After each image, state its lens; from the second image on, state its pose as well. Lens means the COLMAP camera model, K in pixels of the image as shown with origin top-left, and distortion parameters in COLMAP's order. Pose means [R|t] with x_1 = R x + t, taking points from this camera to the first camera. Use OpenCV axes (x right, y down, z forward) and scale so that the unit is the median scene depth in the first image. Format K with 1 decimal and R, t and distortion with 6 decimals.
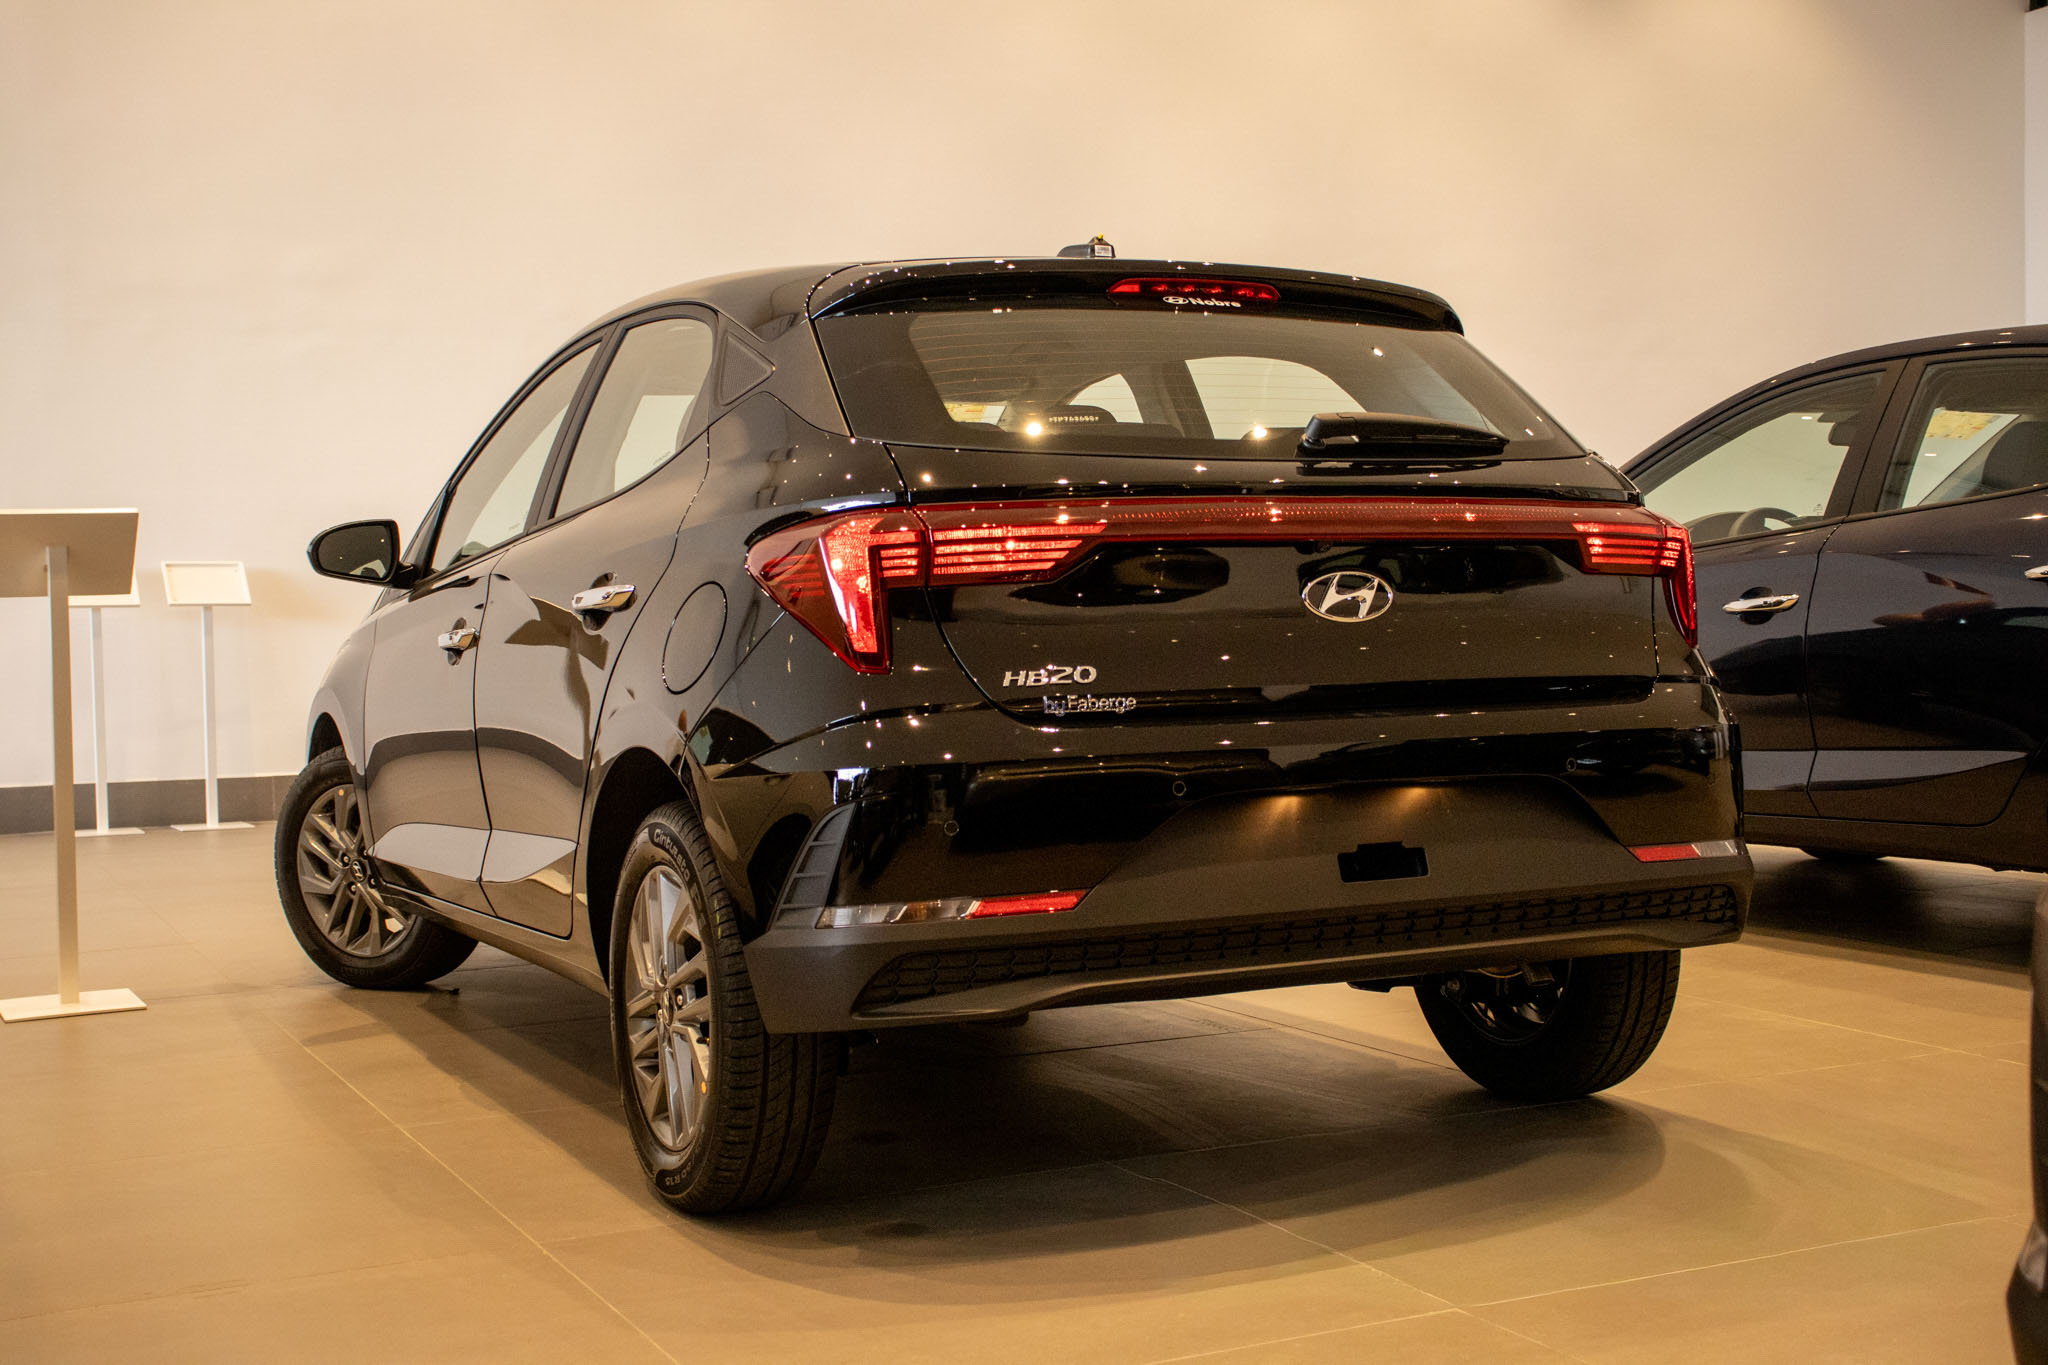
lens RADIAL K [[2425.4, 0, 1025.1], [0, 2425.4, 787.1], [0, 0, 1]] dist [0.000959, -0.000702]
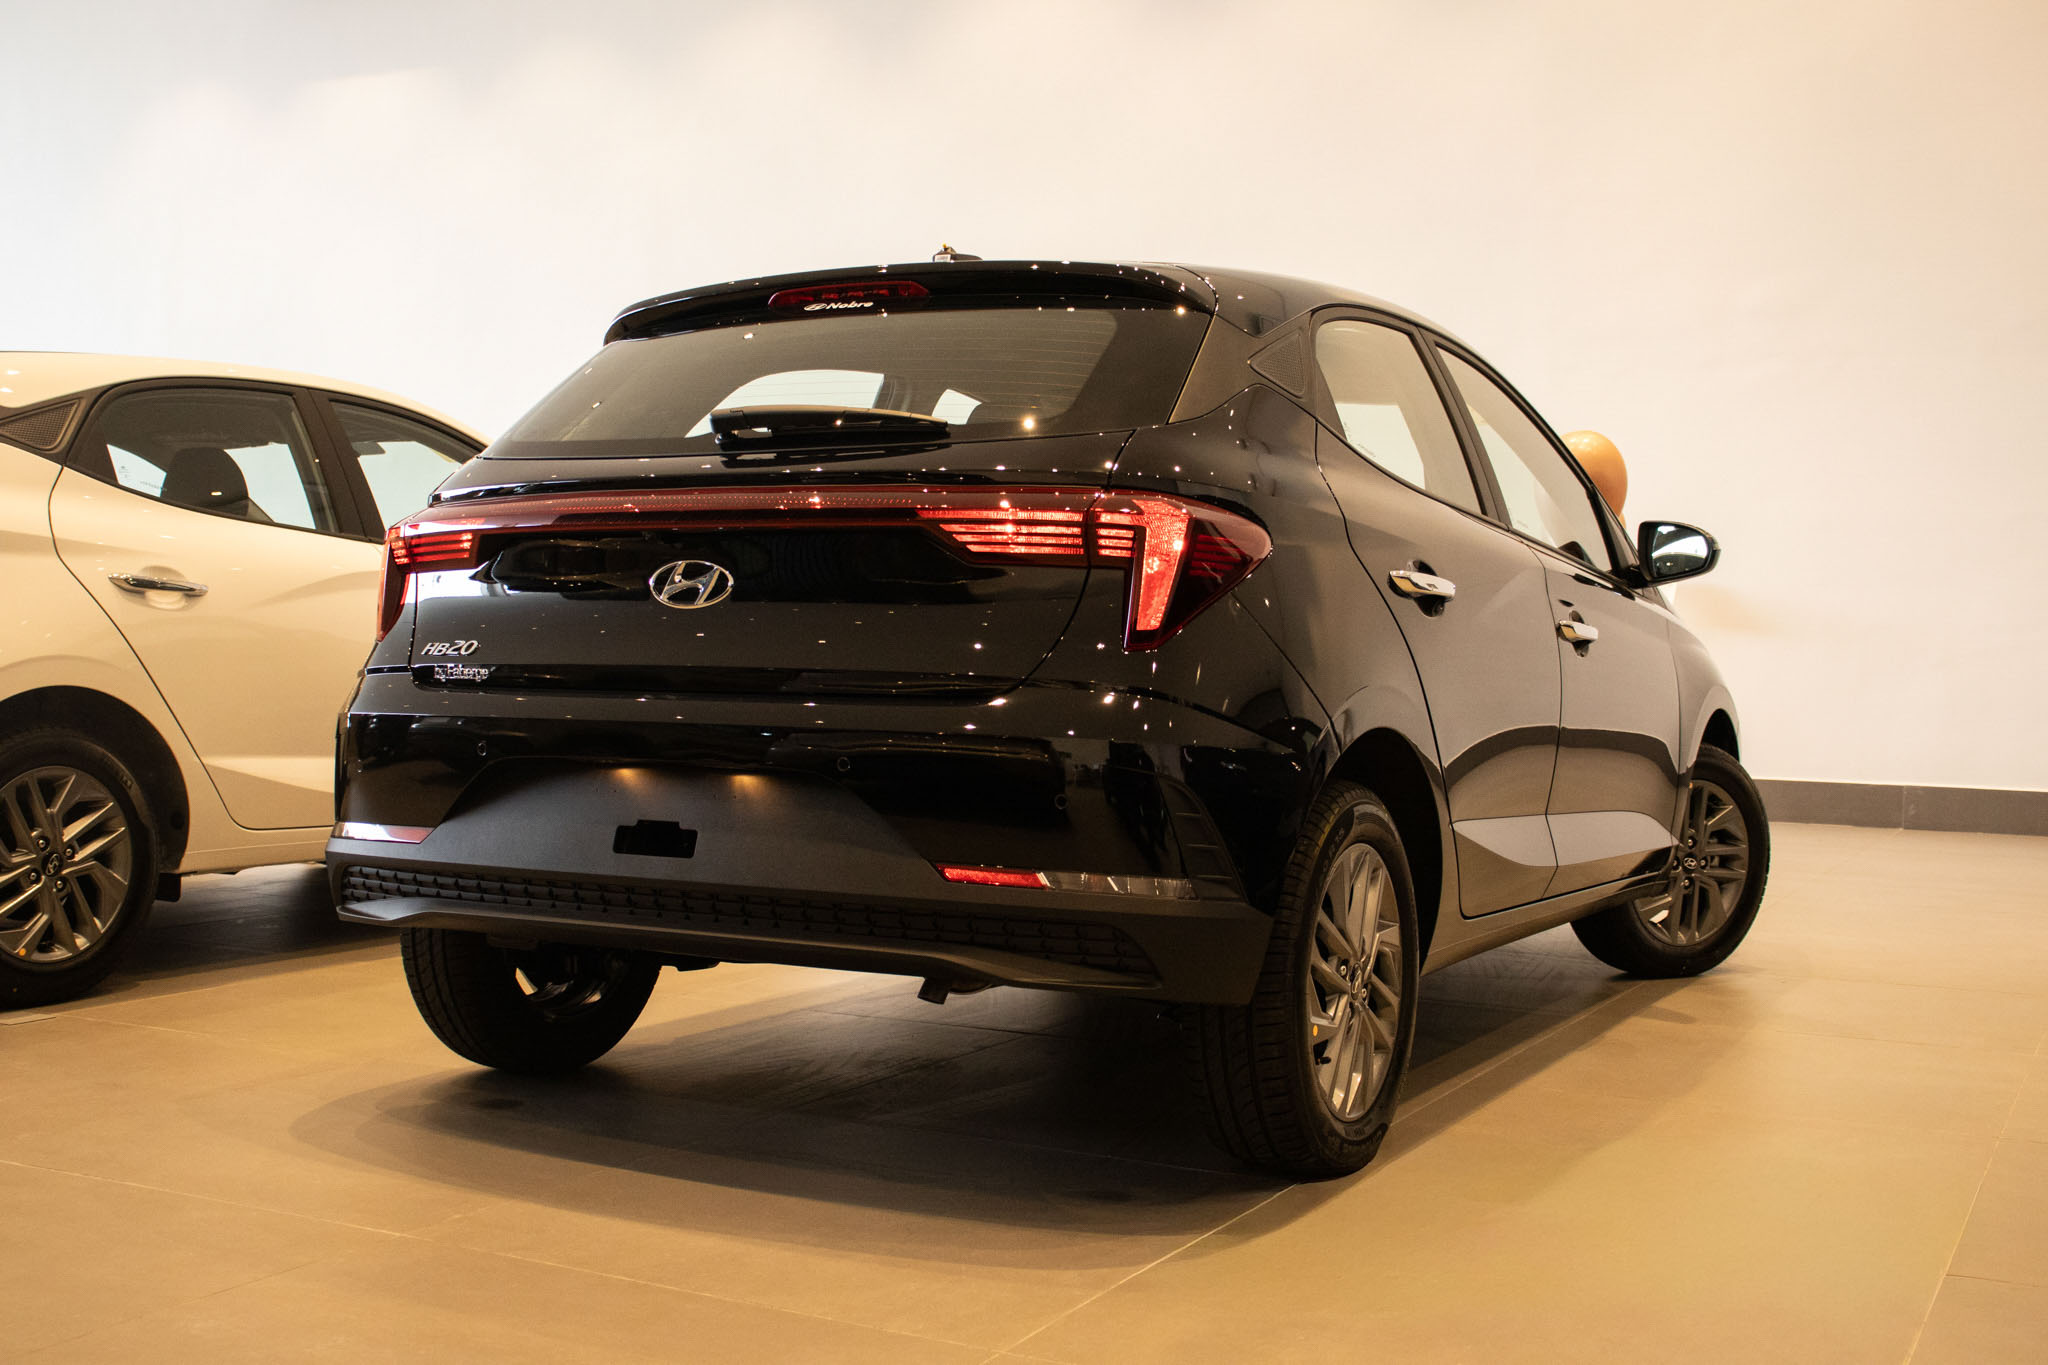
lens RADIAL K [[2390.8, 0, 1024.0], [0, 2390.8, 682.5], [0, 0, 1]] dist [-0.325091, -0.000433]
pose [[0.577363, 0.053352, -0.814742, 1.054028], [-0.074456, 0.997146, 0.012533, -0.060224], [0.813085, 0.053427, 0.579688, 0.530263]]
